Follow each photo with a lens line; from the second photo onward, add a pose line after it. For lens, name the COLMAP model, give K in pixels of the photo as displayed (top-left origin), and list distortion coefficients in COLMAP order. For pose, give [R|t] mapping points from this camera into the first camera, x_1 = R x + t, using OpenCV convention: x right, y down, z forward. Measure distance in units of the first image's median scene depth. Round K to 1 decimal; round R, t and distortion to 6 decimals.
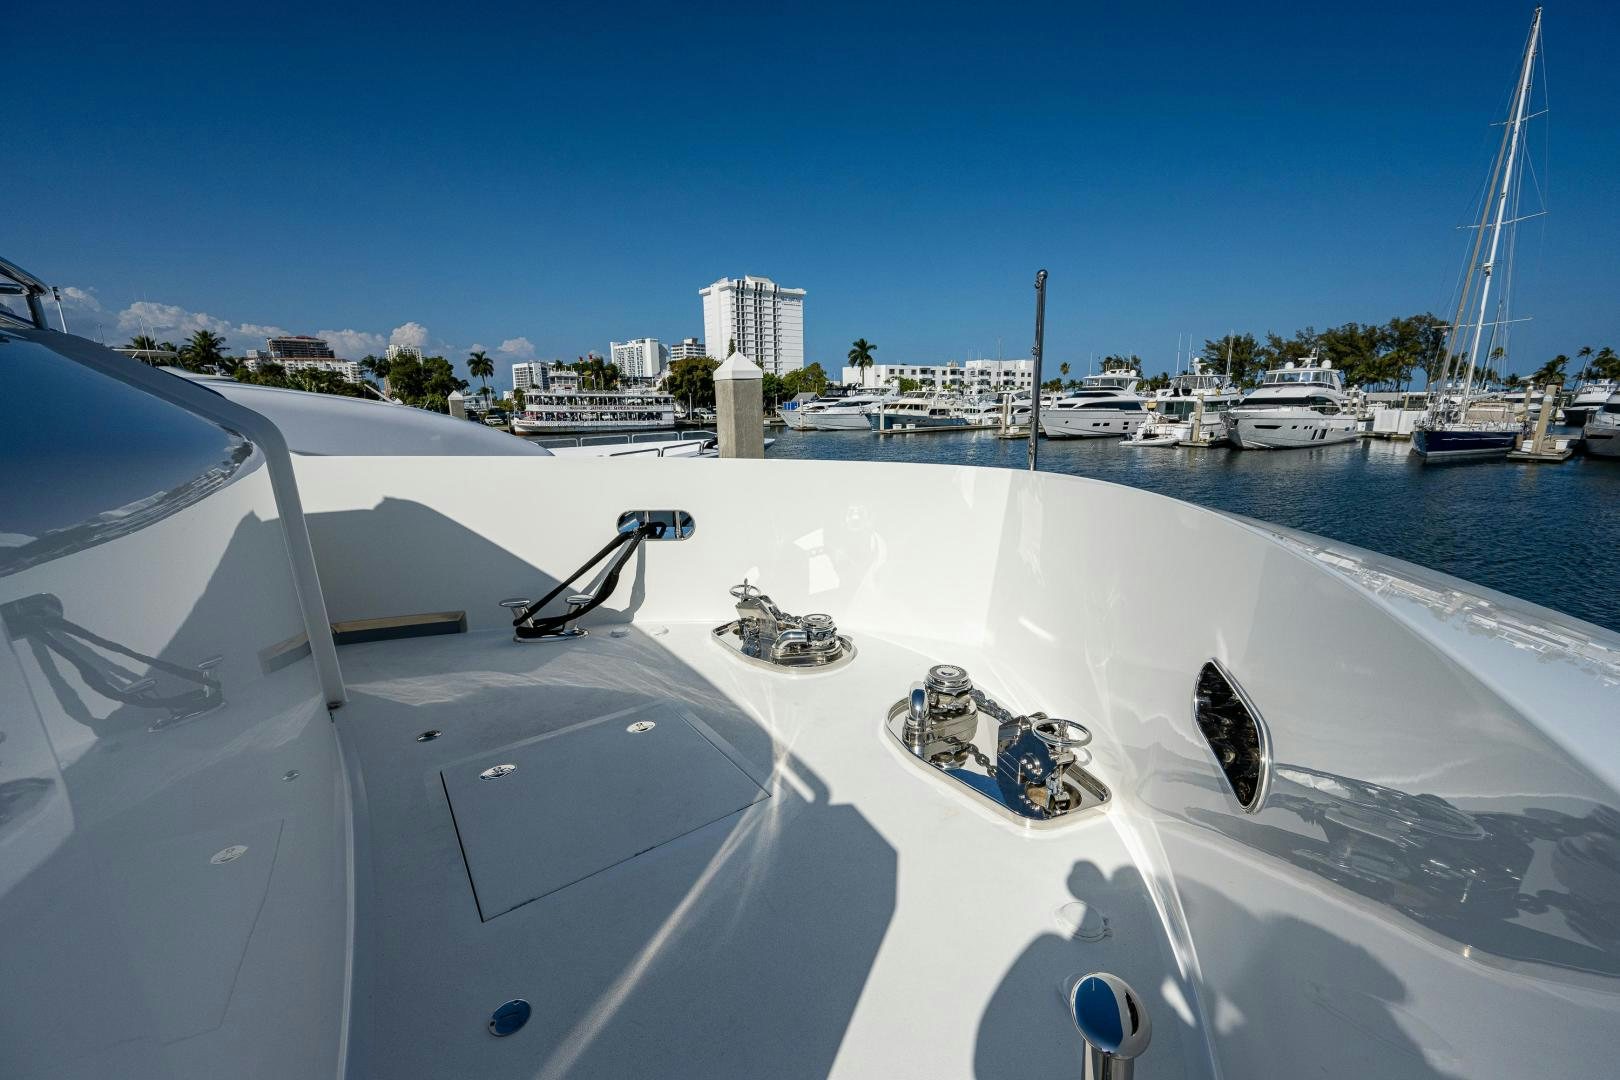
lens RADIAL K [[638.5, 0, 816.2], [0, 638.5, 536.2], [0, 0, 1]] dist [-0.000740, 0.000135]
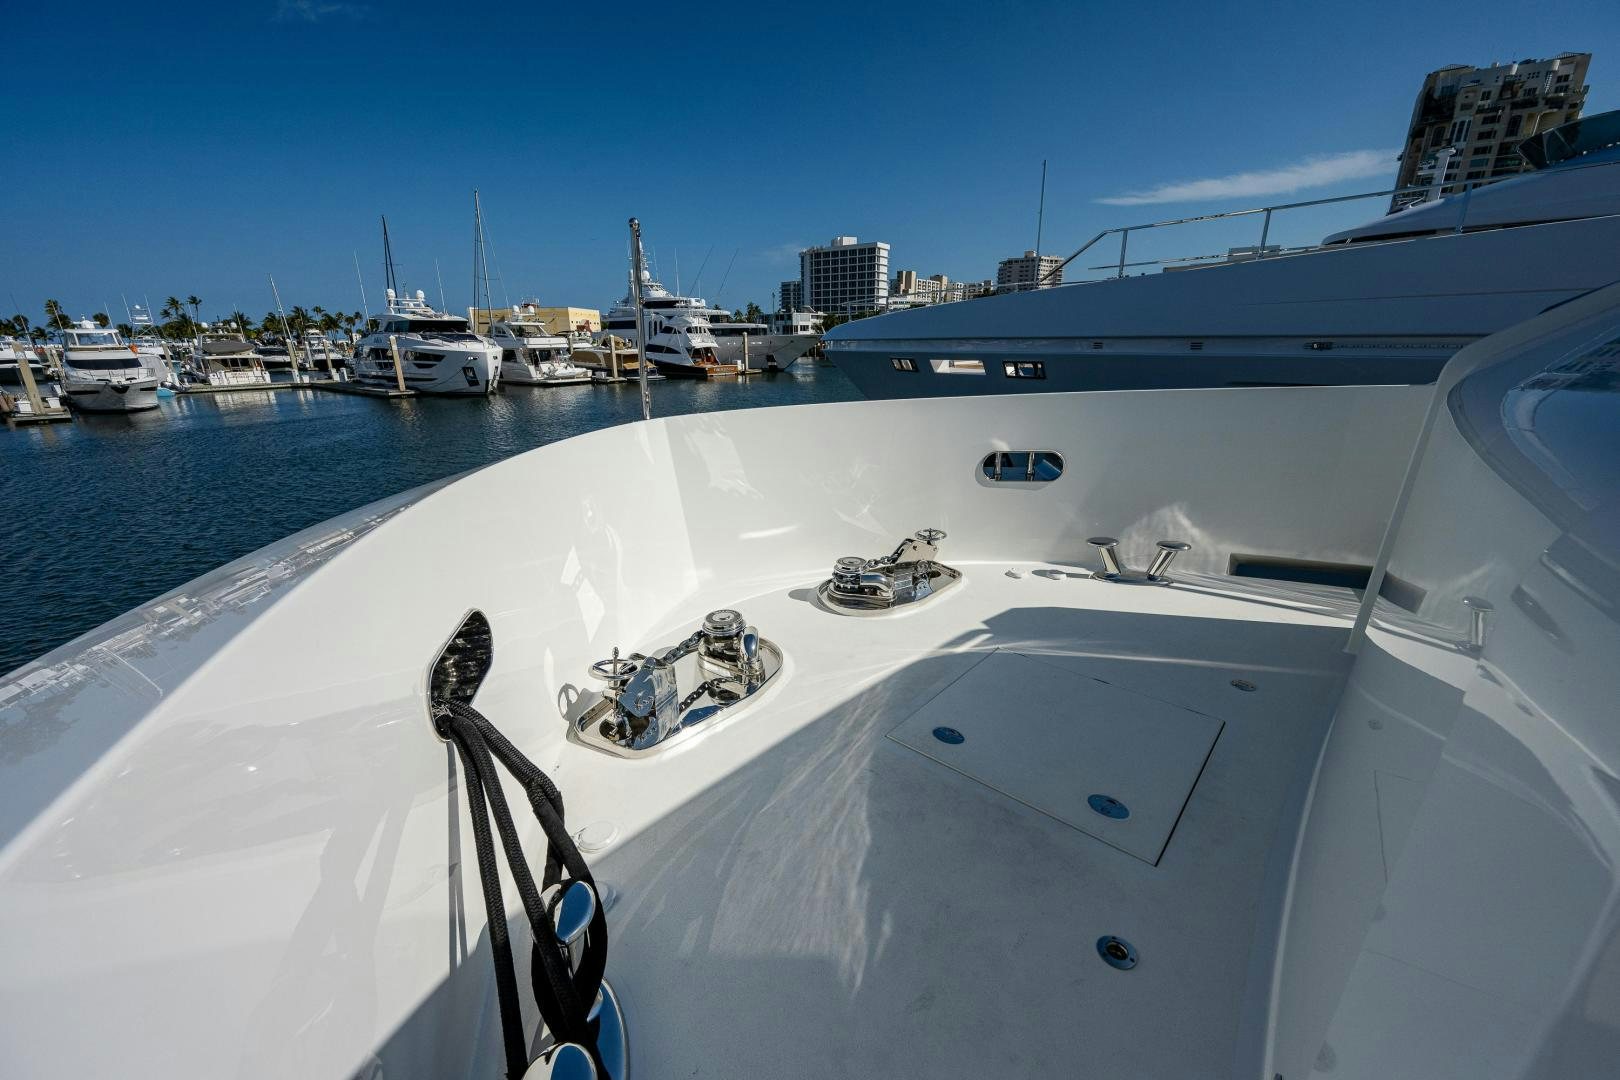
lens RADIAL K [[633.7, 0, 819.9], [0, 633.7, 549.1], [0, 0, 1]] dist [-0.000213, -0.000276]
pose [[-0.206780, -0.297365, 0.932103, -0.088712], [0.217995, 0.914741, 0.340187, -0.023834], [-0.953793, 0.273538, -0.124326, 0.111680]]
